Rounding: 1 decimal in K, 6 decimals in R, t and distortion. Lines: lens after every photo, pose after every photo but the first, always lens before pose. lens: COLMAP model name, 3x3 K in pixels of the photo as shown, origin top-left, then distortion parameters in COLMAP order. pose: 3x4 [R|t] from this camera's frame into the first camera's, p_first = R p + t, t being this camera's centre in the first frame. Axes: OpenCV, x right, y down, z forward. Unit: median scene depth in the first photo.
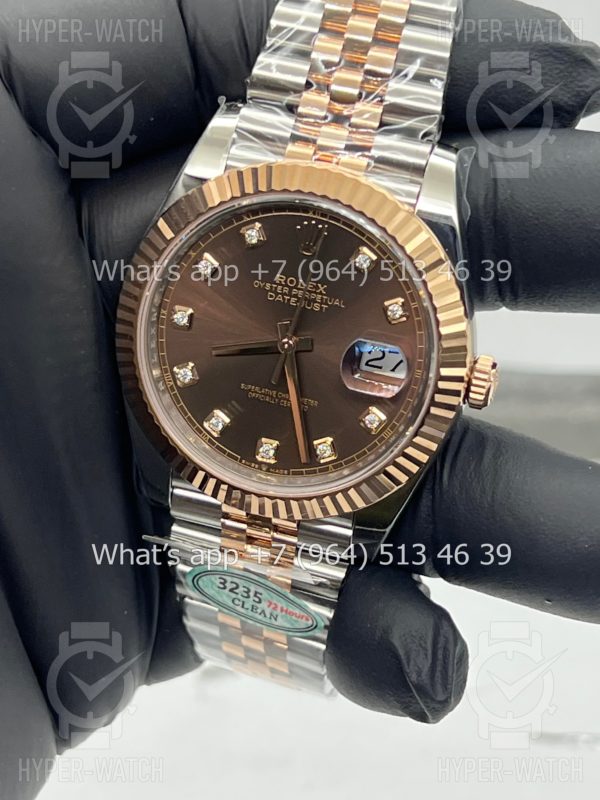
lens RADIAL K [[1718.4, 0, 295.3], [0, 1718.4, 401.2], [0, 0, 1]] dist [-0.084943, 0.000000]
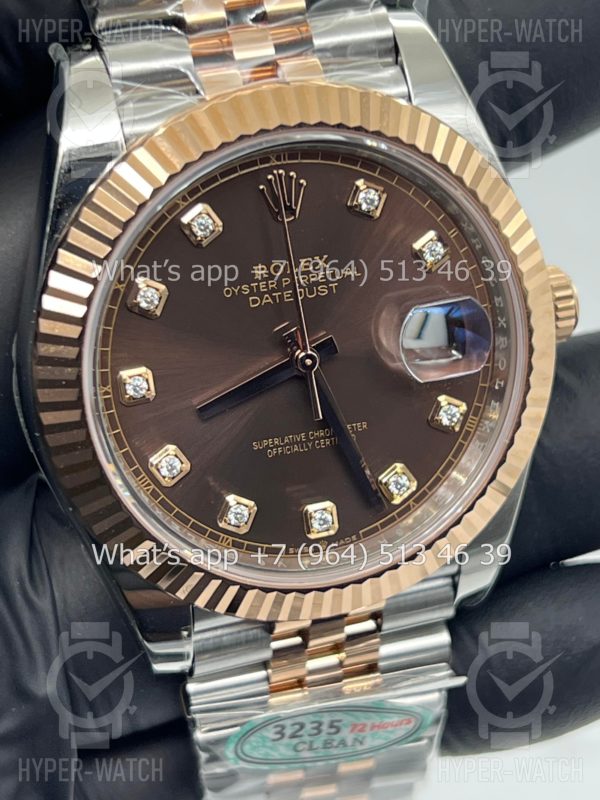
lens RADIAL K [[1718.4, 0, 235.1], [0, 1718.4, 405.8], [0, 0, 1]] dist [-0.084943, 0.000000]
pose [[0.848632, -0.390278, 0.357080, -0.265962], [0.389859, 0.917693, 0.076479, -0.076359], [-0.357538, 0.074308, 0.930938, 0.387160]]
